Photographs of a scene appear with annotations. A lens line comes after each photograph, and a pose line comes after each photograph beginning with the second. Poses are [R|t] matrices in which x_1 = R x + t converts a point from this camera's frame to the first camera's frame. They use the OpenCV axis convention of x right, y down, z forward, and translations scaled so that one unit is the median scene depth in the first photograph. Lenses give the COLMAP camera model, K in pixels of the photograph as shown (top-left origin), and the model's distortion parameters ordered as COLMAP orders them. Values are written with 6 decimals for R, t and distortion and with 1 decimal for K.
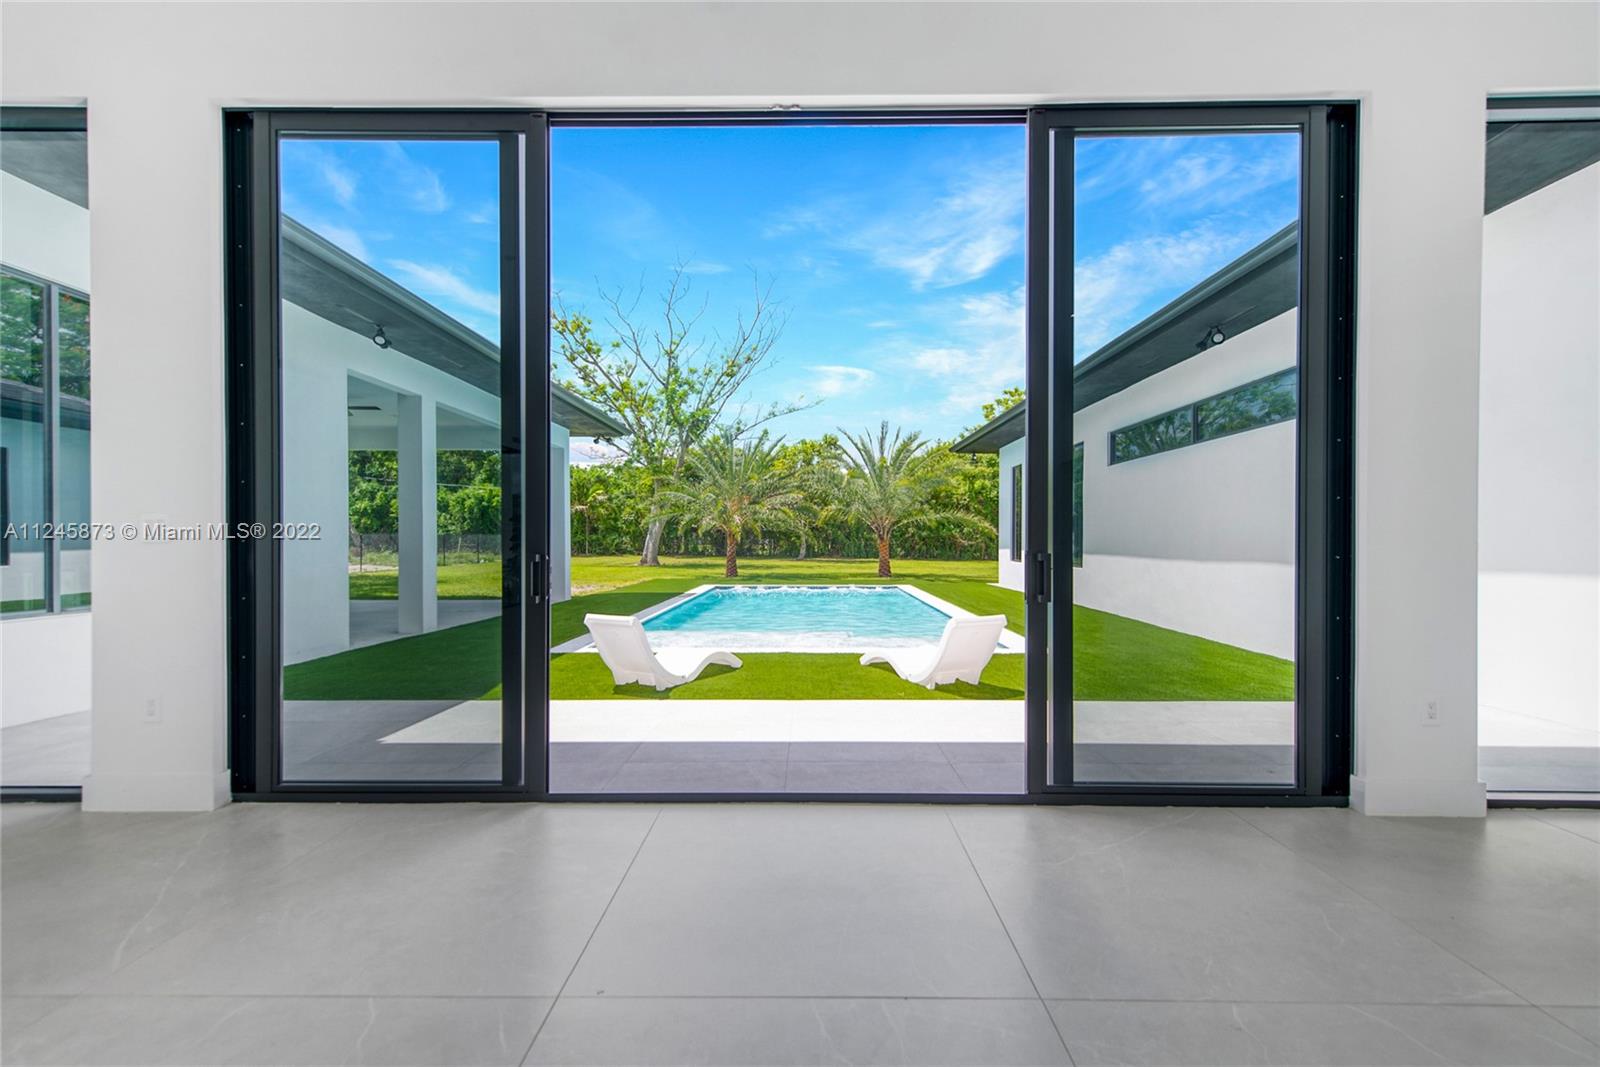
lens RADIAL K [[637.0, 0, 815.7], [0, 637.0, 539.0], [0, 0, 1]] dist [0.009518, -0.002352]
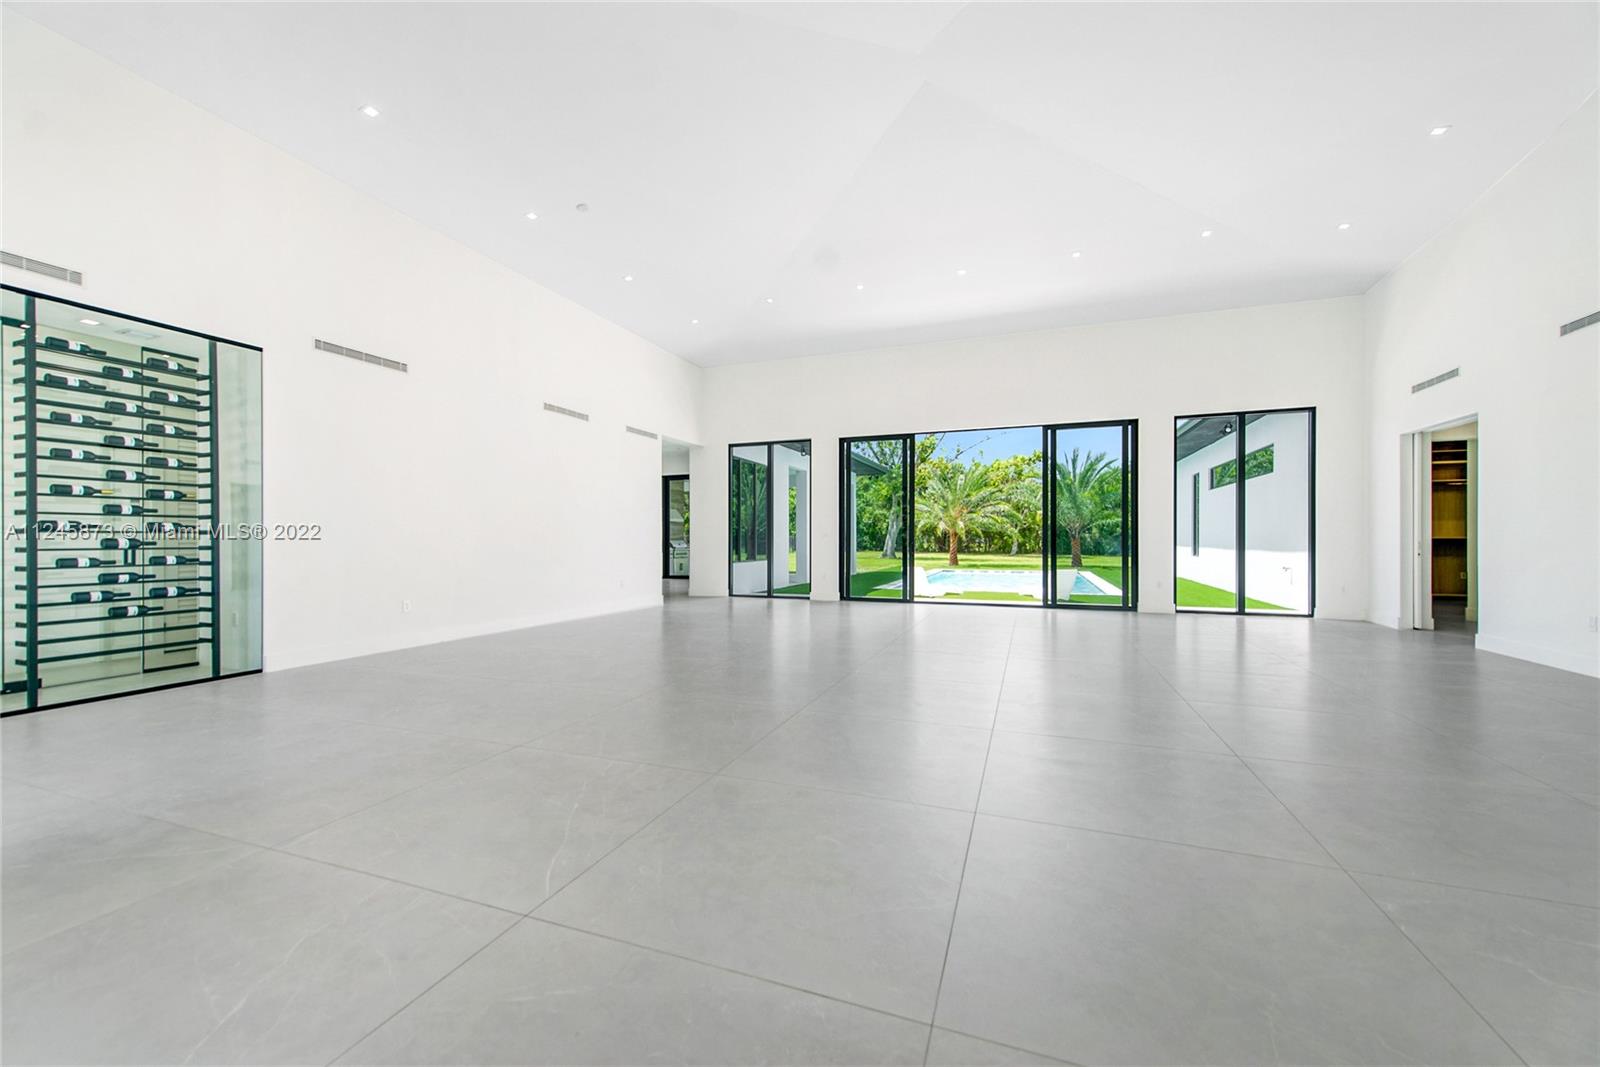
lens RADIAL K [[603.0, 0, 791.8], [0, 603.0, 538.0], [0, 0, 1]] dist [0.002677, -0.000786]
pose [[0.925809, -0.001587, -0.377988, 0.026030], [0.001367, 0.999999, -0.000851, 0.000243], [0.377989, 0.000271, 0.925810, -0.244664]]
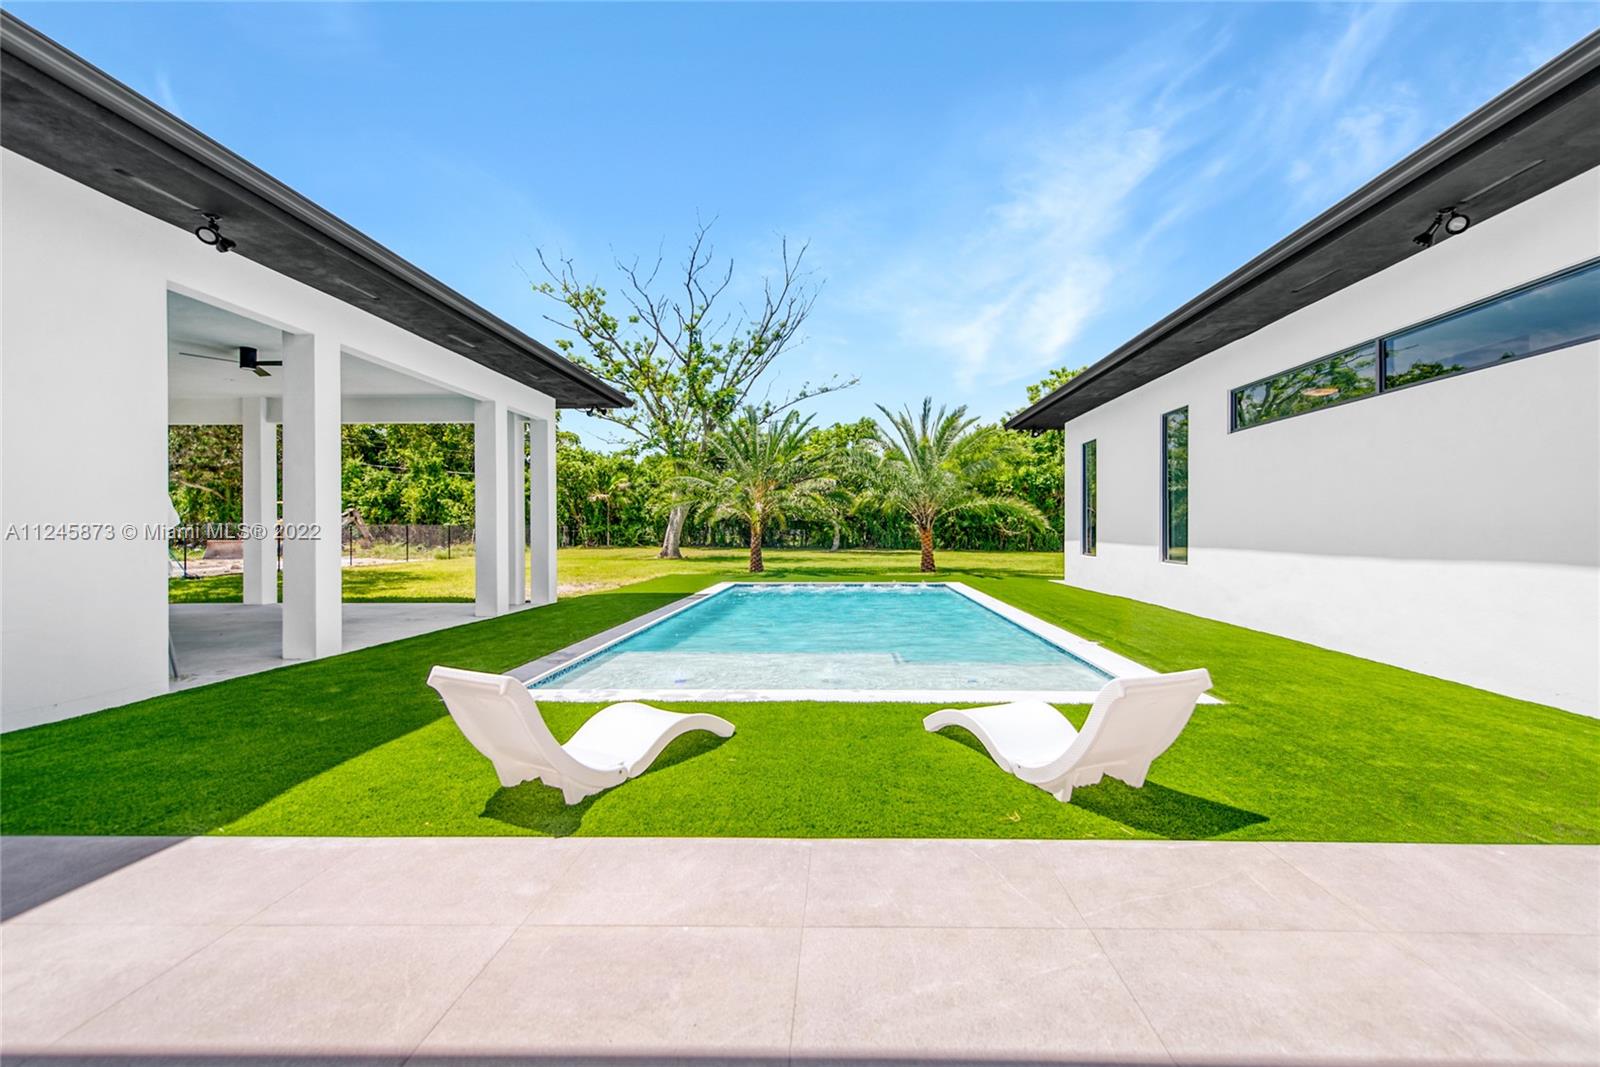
lens RADIAL K [[637.0, 0, 854.0], [0, 637.0, 528.7], [0, 0, 1]] dist [0.009518, -0.002352]
pose [[0.999975, -0.002133, 0.006788, -0.000621], [0.002138, 0.999997, -0.000840, 0.000254], [-0.006786, 0.000854, 0.999977, 0.075616]]
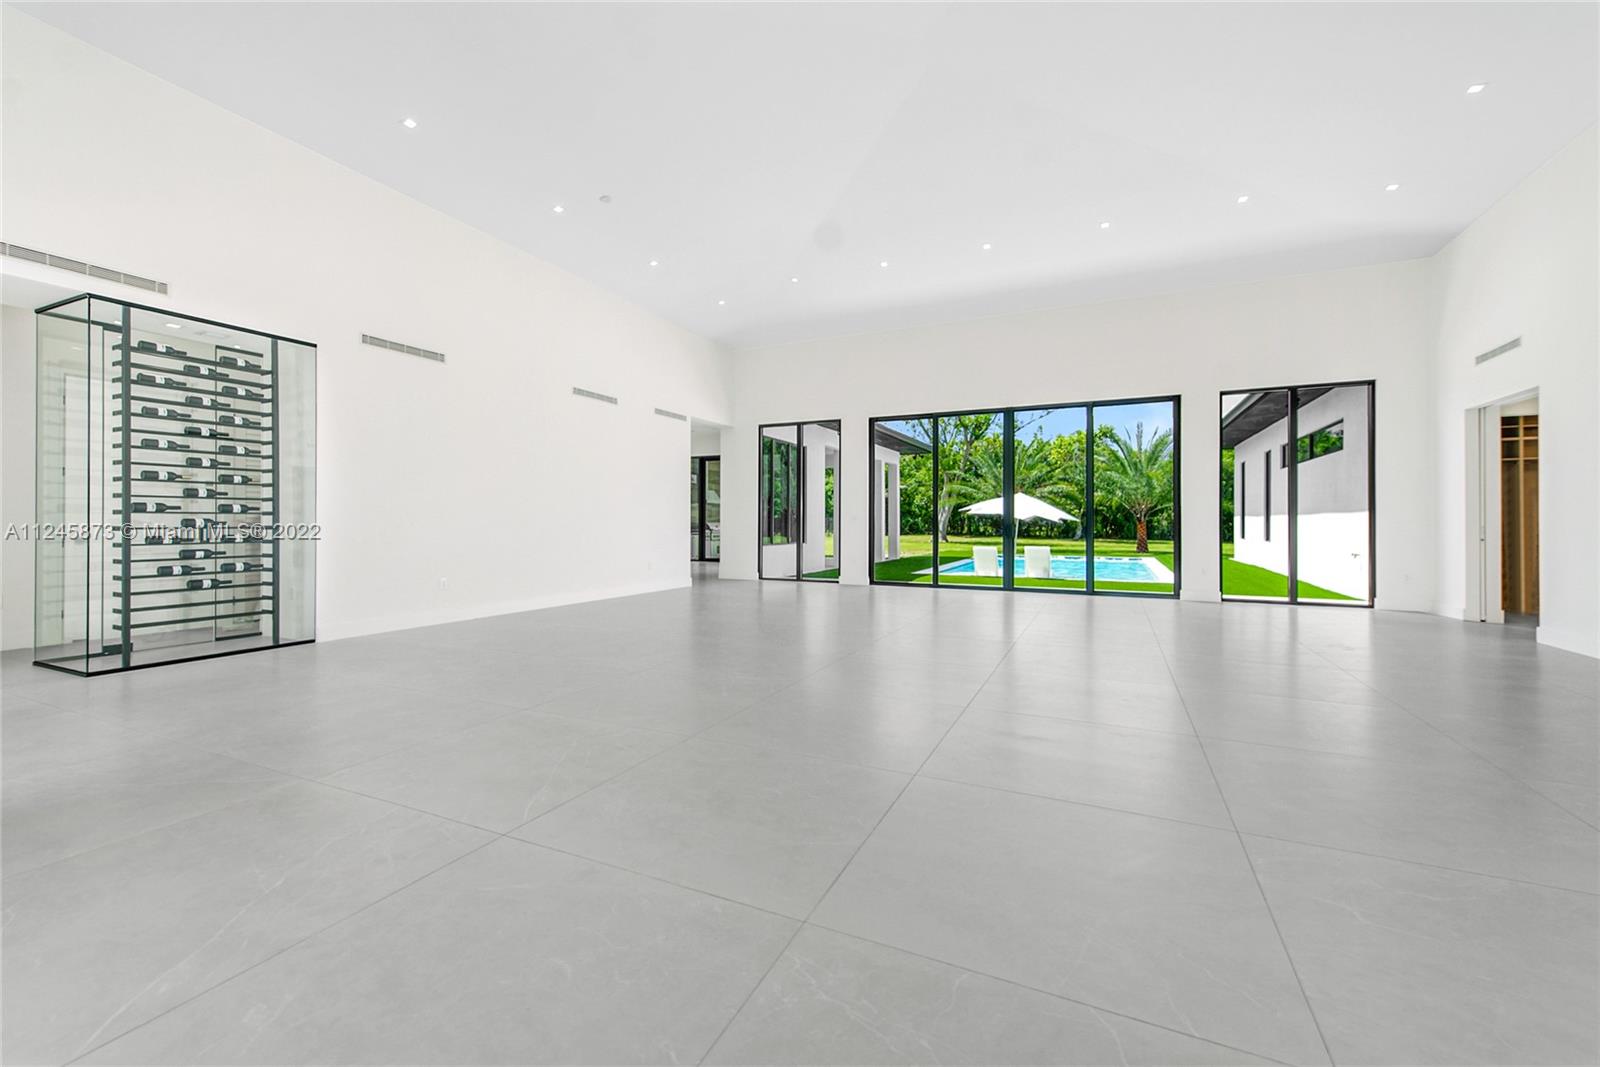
lens RADIAL K [[637.0, 0, 780.6], [0, 637.0, 518.3], [0, 0, 1]] dist [0.009518, -0.002352]
pose [[0.886274, 0.000005, -0.463161, 0.039969], [-0.001919, 0.999991, -0.003662, 0.000245], [0.463158, 0.004134, 0.886266, -0.251061]]
